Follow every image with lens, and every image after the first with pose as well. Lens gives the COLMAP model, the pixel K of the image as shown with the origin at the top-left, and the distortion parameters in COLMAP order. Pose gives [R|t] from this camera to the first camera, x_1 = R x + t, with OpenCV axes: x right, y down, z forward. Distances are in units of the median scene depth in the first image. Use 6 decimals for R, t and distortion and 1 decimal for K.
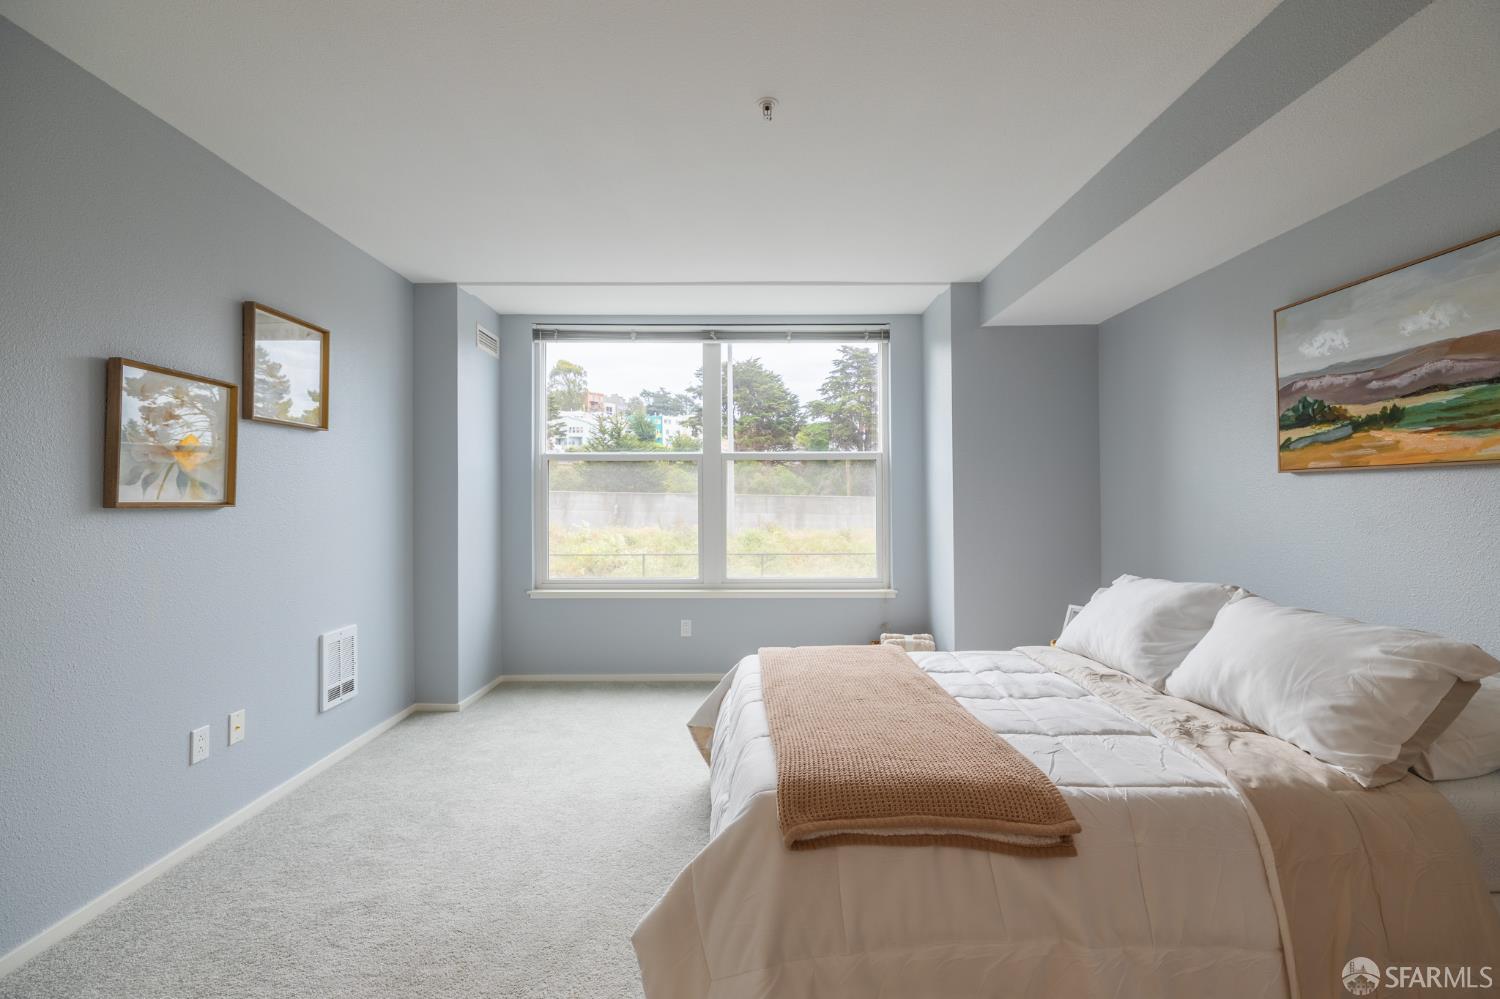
lens RADIAL K [[649.8, 0, 742.3], [0, 649.8, 488.8], [0, 0, 1]] dist [0.007880, -0.000611]
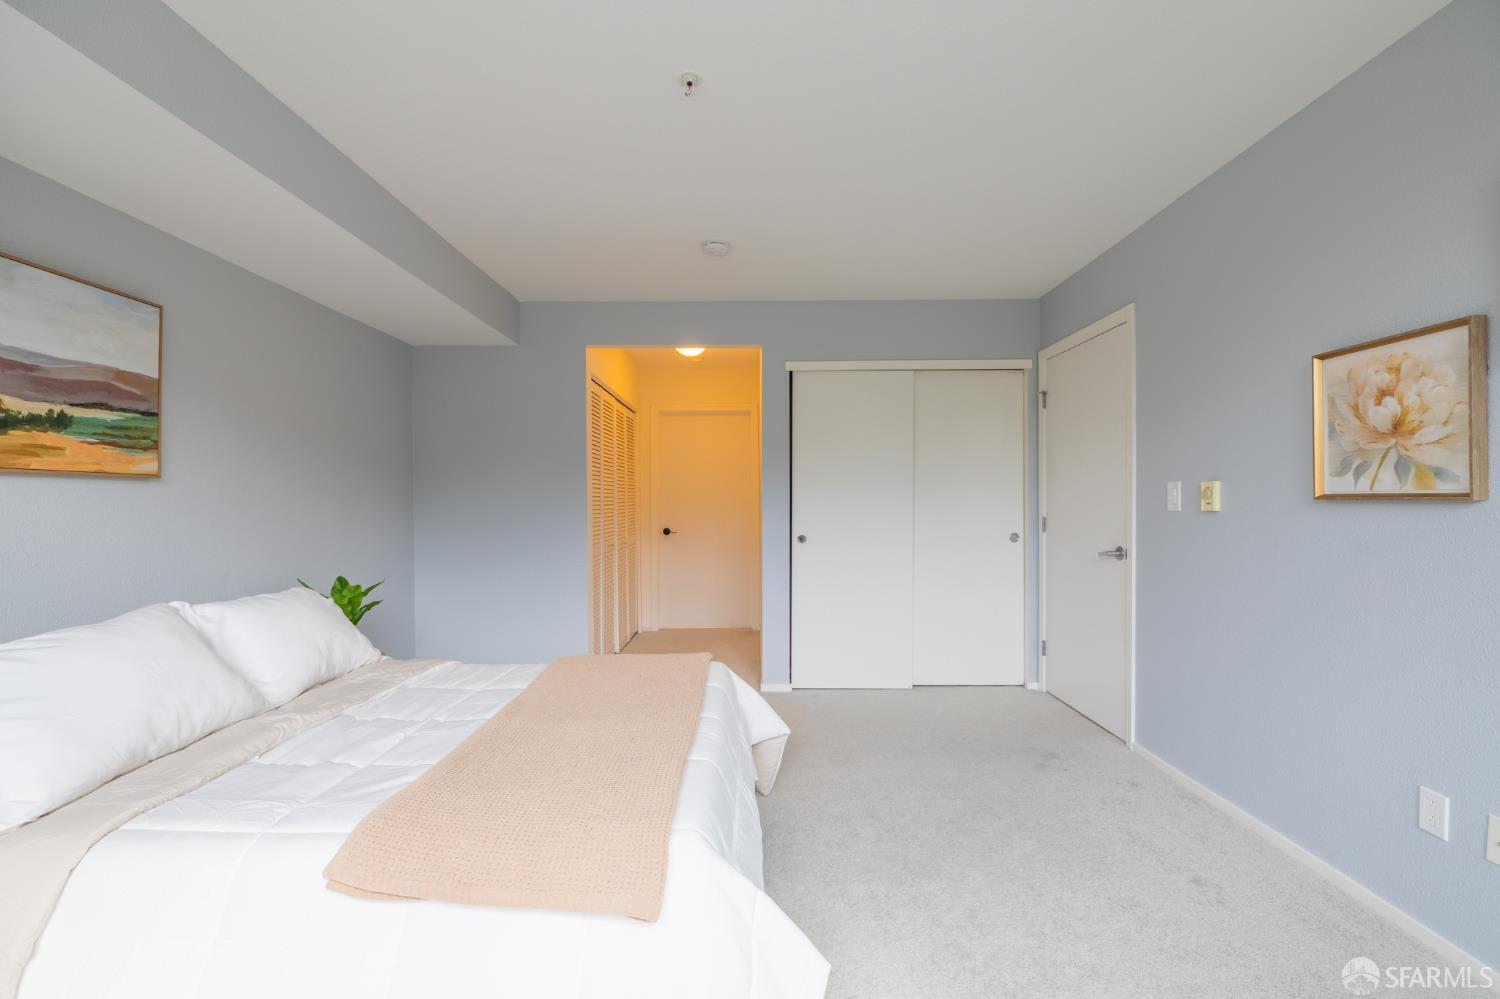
lens RADIAL K [[649.8, 0, 757.9], [0, 649.8, 503.1], [0, 0, 1]] dist [0.007880, -0.000611]
pose [[-0.999913, 0.011651, -0.006117, -0.042310], [0.011718, 0.999871, -0.010996, 0.029178], [0.005988, -0.011067, -0.999921, 1.643957]]
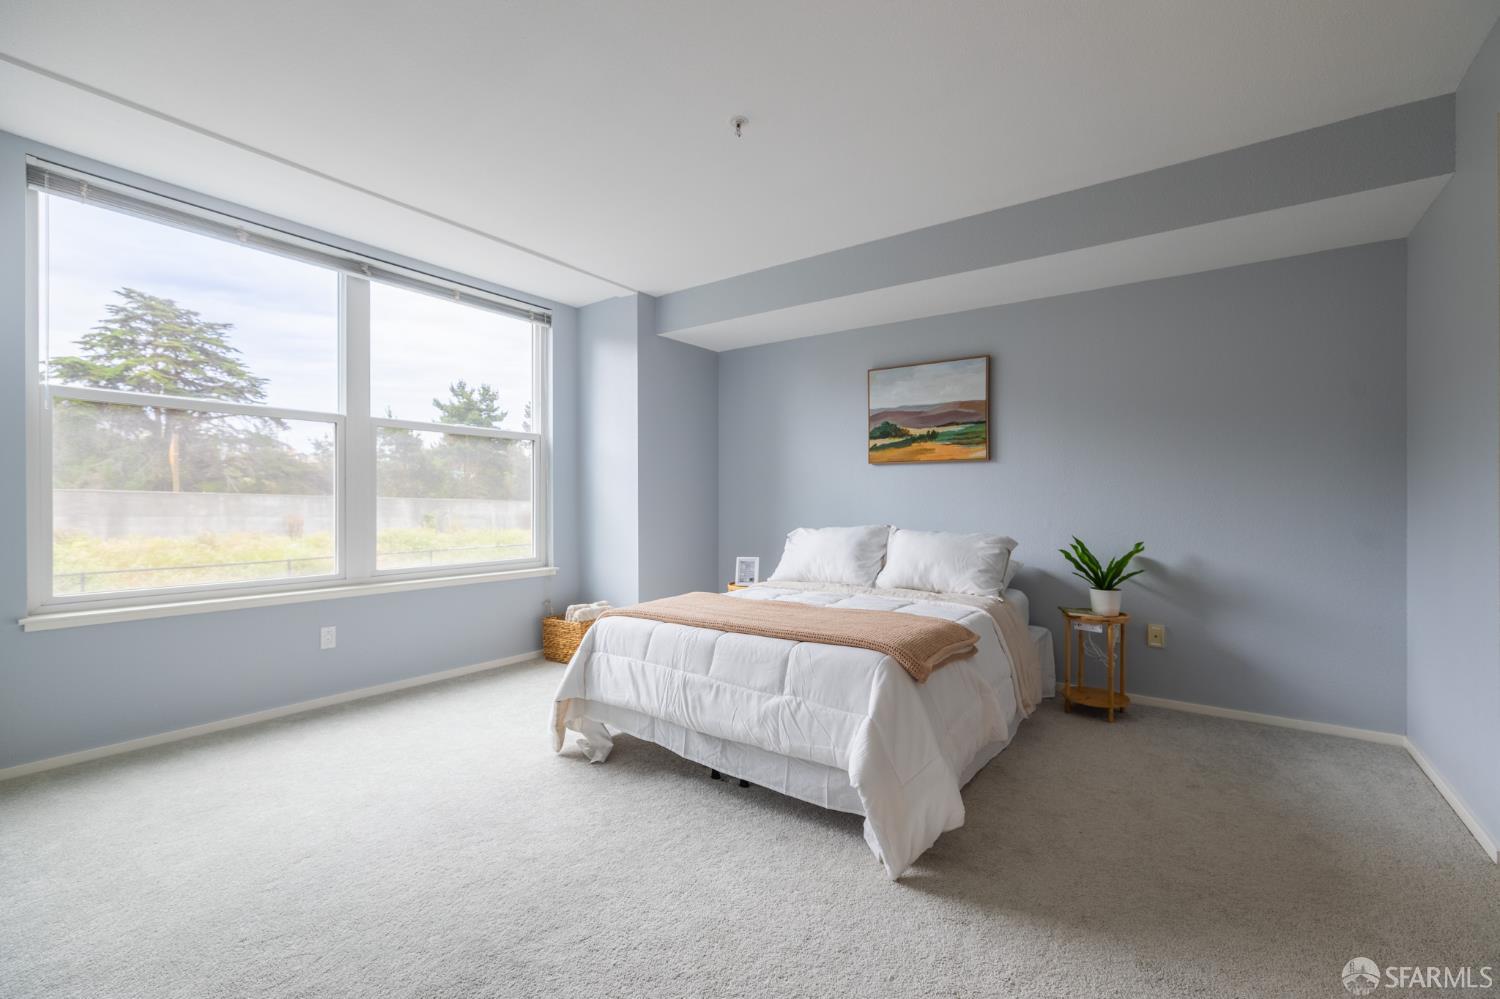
lens RADIAL K [[649.8, 0, 747.1], [0, 649.8, 508.5], [0, 0, 1]] dist [0.007880, -0.000611]
pose [[0.579061, -0.003567, 0.815276, -0.775999], [-0.015152, 0.999771, 0.015136, 0.072577], [-0.815143, -0.021118, 0.578875, 0.257401]]
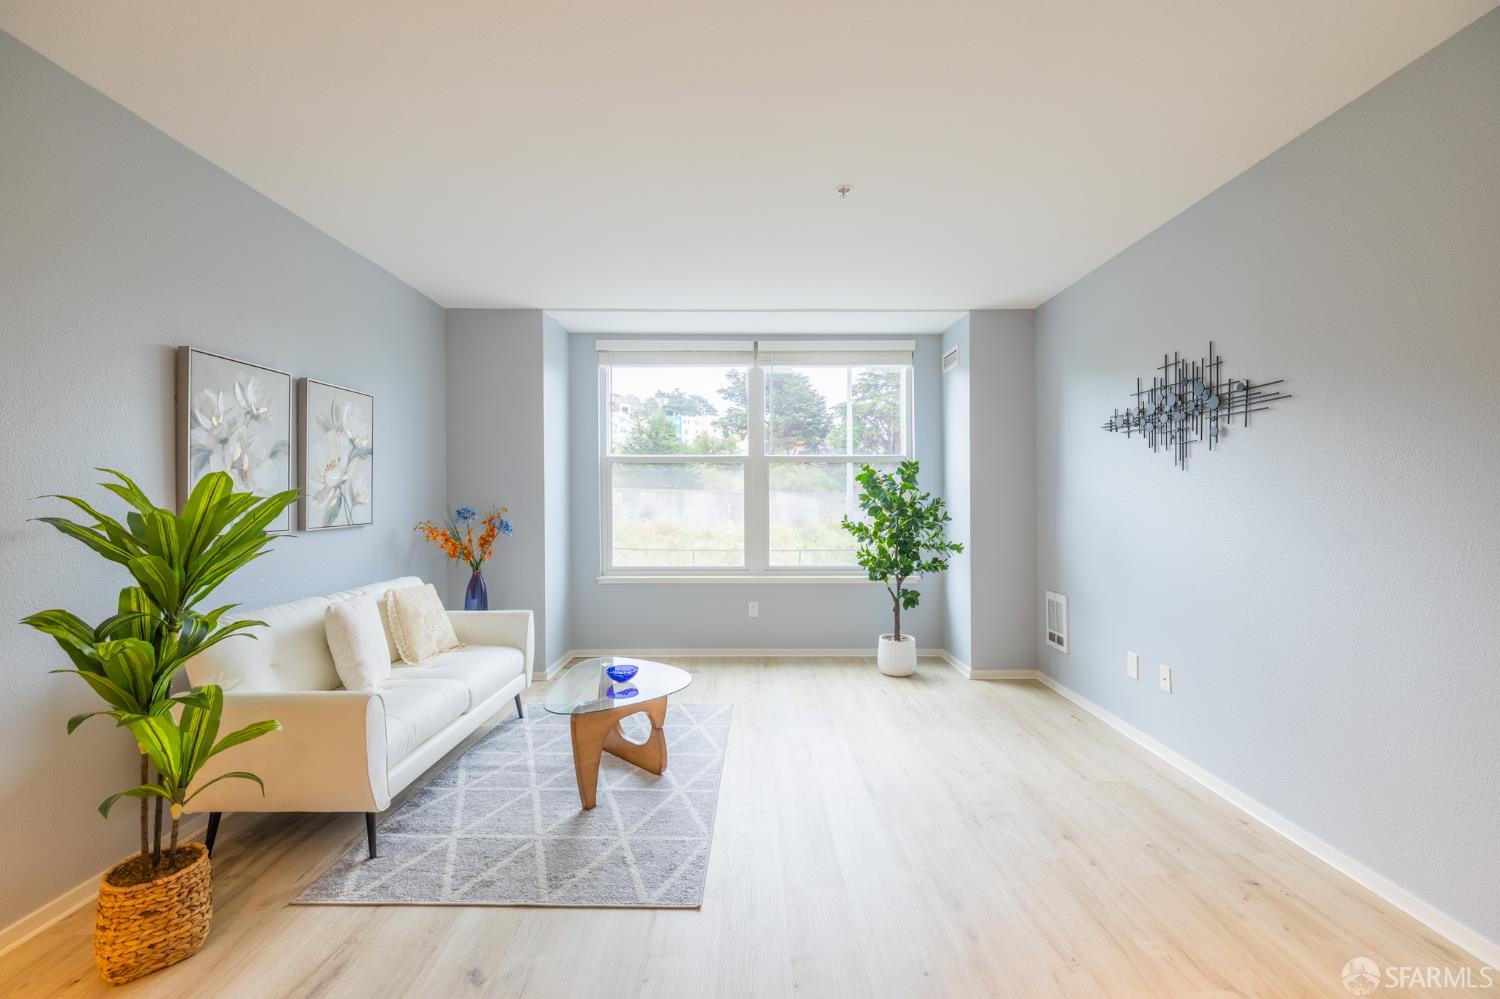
lens RADIAL K [[649.8, 0, 775.3], [0, 649.8, 491.3], [0, 0, 1]] dist [0.007880, -0.000611]
pose [[0.999851, 0.001792, 0.017186, -0.059239], [-0.001830, 0.999996, 0.002199, 0.010106], [-0.017182, -0.002230, 0.999850, -0.248435]]
